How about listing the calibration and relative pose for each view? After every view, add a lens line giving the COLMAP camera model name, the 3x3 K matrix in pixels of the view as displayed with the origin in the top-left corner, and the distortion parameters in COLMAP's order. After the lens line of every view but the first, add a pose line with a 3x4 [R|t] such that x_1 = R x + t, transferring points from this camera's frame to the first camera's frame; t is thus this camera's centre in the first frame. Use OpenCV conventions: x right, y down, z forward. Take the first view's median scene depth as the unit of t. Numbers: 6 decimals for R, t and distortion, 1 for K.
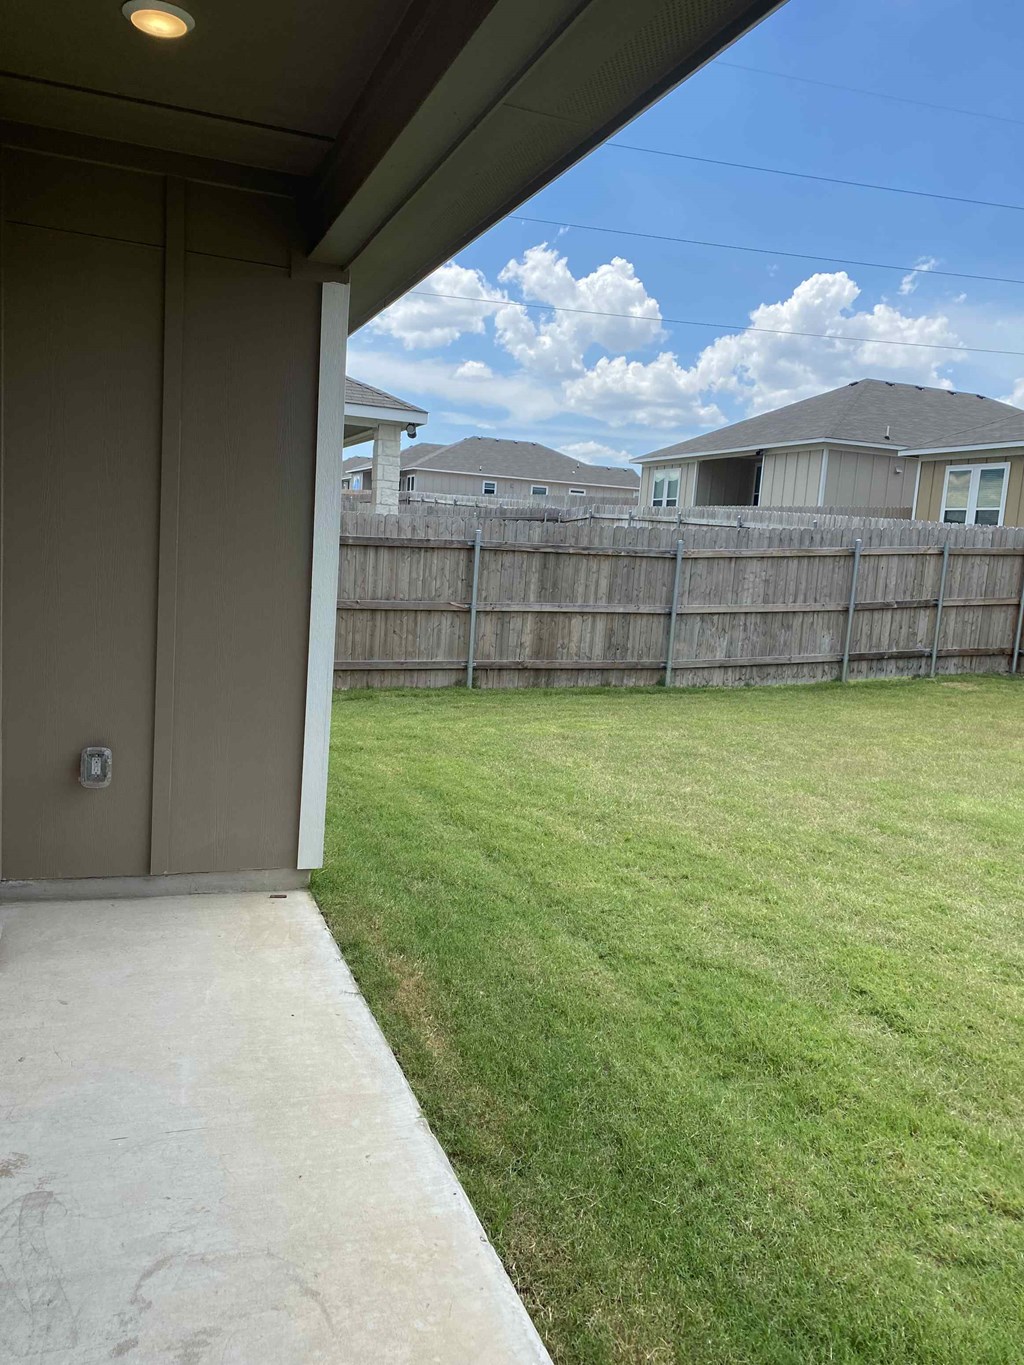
lens RADIAL K [[1040.3, 0, 510.6], [0, 1040.3, 682.1], [0, 0, 1]] dist [0.041342, -0.028428]
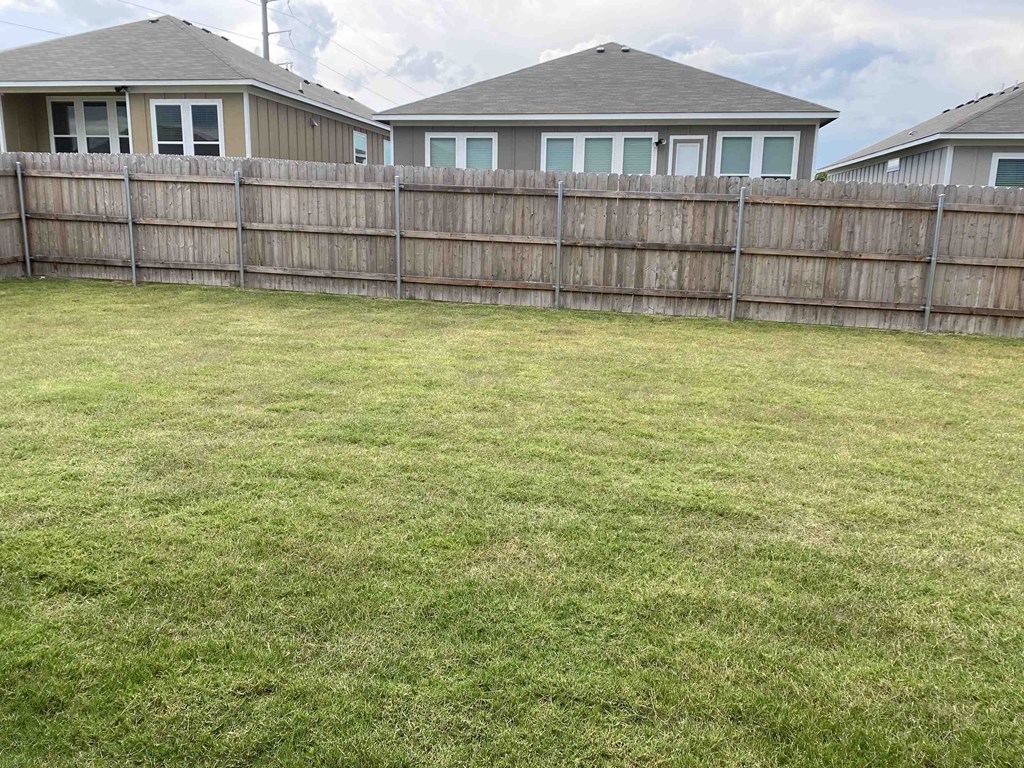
lens RADIAL K [[780.4, 0, 509.4], [0, 780.4, 376.0], [0, 0, 1]] dist [0.041342, -0.028428]
pose [[0.520284, -0.228595, 0.822830, -0.022455], [0.130758, 0.973471, 0.187766, 0.016227], [-0.843924, 0.009900, 0.536372, 0.189847]]
